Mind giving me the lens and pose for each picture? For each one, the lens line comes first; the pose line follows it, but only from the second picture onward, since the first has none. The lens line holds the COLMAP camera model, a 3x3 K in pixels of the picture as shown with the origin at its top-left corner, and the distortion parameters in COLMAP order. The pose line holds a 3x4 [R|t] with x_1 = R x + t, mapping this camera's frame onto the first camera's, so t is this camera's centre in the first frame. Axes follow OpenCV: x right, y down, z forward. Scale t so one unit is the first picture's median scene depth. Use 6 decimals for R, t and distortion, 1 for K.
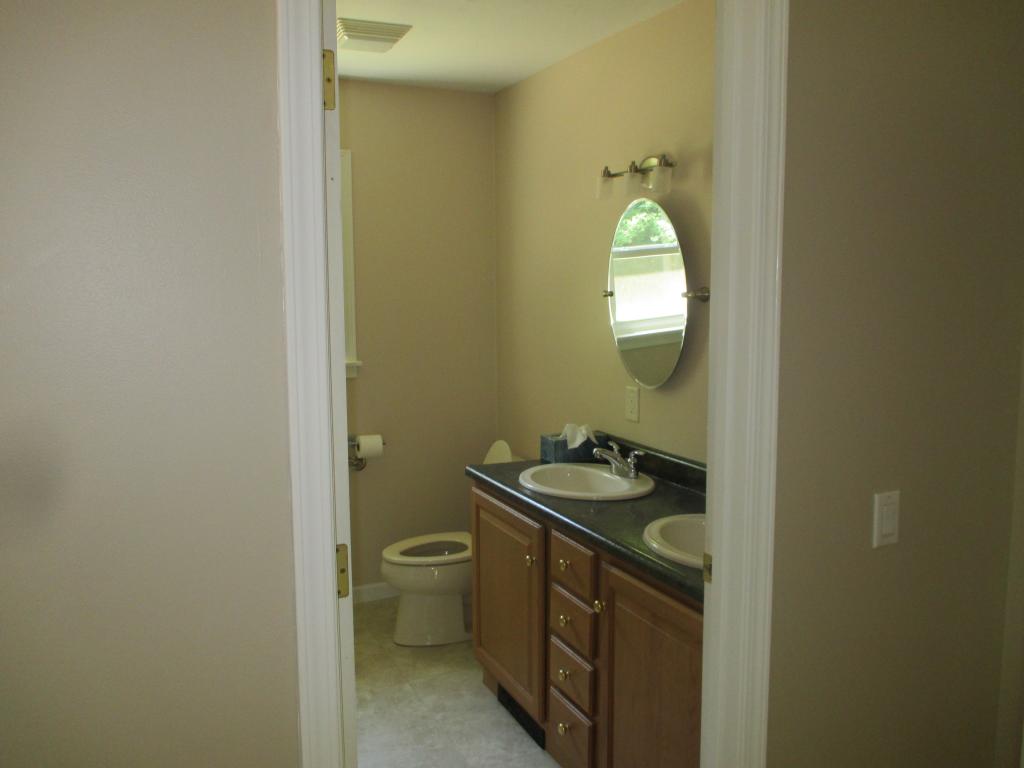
lens RADIAL K [[862.9, 0, 511.8], [0, 862.9, 384.8], [0, 0, 1]] dist [-0.014379, 0.004264]
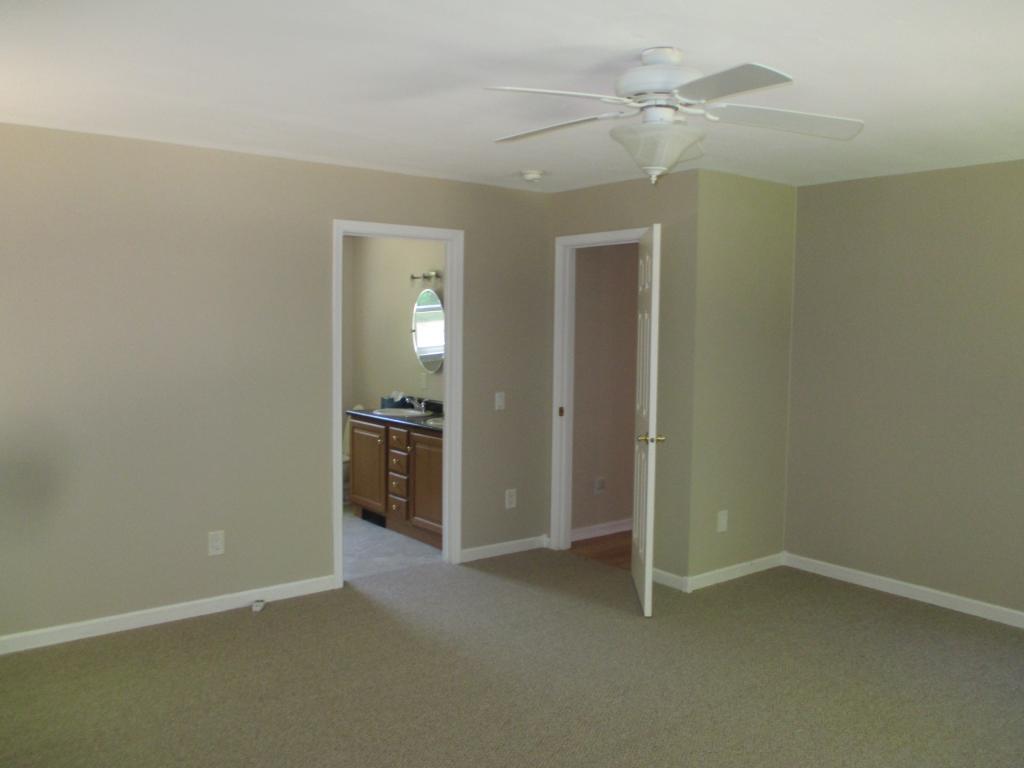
lens RADIAL K [[862.9, 0, 514.8], [0, 862.9, 383.3], [0, 0, 1]] dist [-0.014379, 0.004264]
pose [[0.974392, 0.004116, 0.224820, -0.139003], [0.006846, 0.998826, -0.047962, 0.145753], [-0.224753, 0.048273, 0.973219, -1.277725]]
